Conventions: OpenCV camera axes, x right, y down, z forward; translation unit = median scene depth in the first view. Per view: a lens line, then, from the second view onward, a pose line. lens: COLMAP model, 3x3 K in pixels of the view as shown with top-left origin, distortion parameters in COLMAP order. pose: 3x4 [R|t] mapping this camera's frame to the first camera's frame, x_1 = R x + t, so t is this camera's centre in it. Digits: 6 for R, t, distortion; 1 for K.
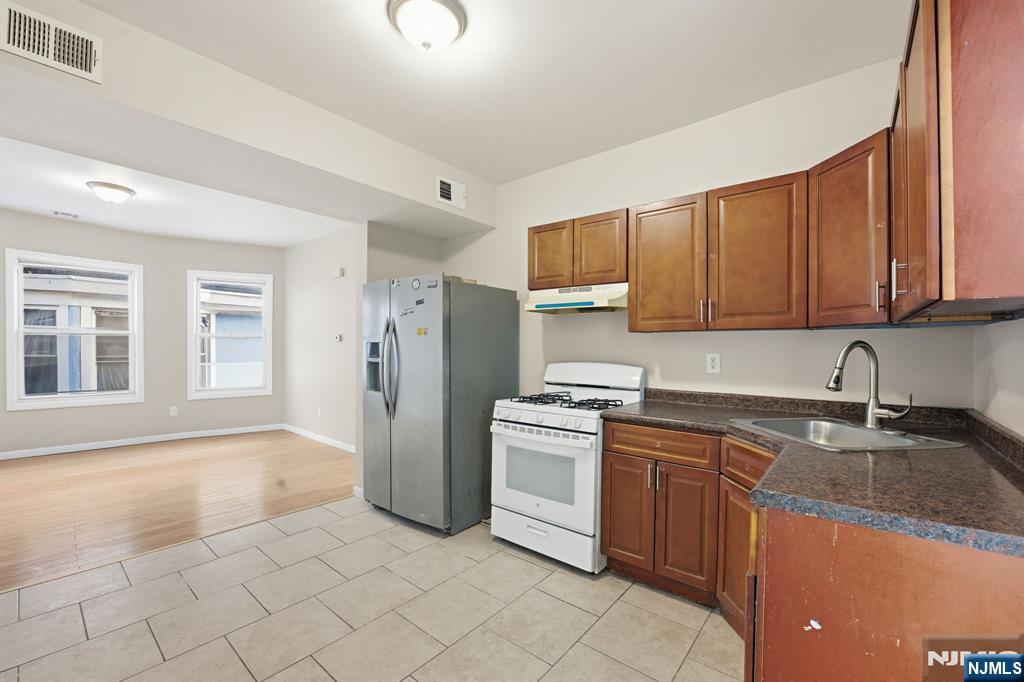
lens RADIAL K [[419.1, 0, 517.2], [0, 419.1, 342.2], [0, 0, 1]] dist [-0.002289, -0.000001]
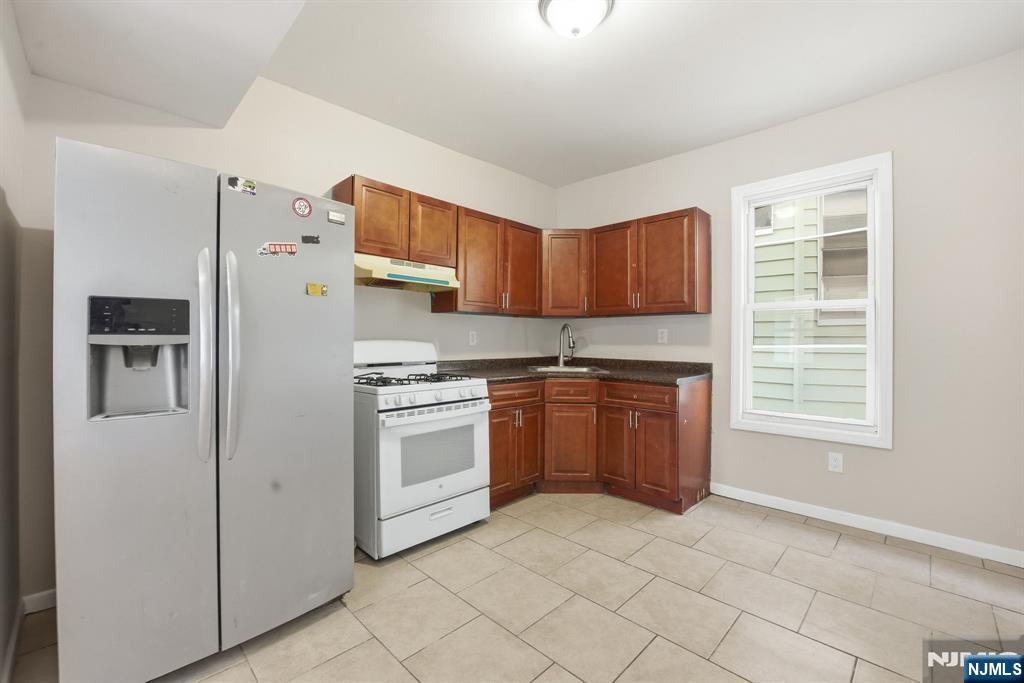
lens RADIAL K [[426.0, 0, 510.0], [0, 426.0, 318.7], [0, 0, 1]] dist [-0.000991, 0.000015]
pose [[0.104307, 0.042316, 0.993644, -0.913346], [-0.018716, 0.999001, -0.040579, 0.041781], [-0.994369, -0.014365, 0.104995, 0.739088]]
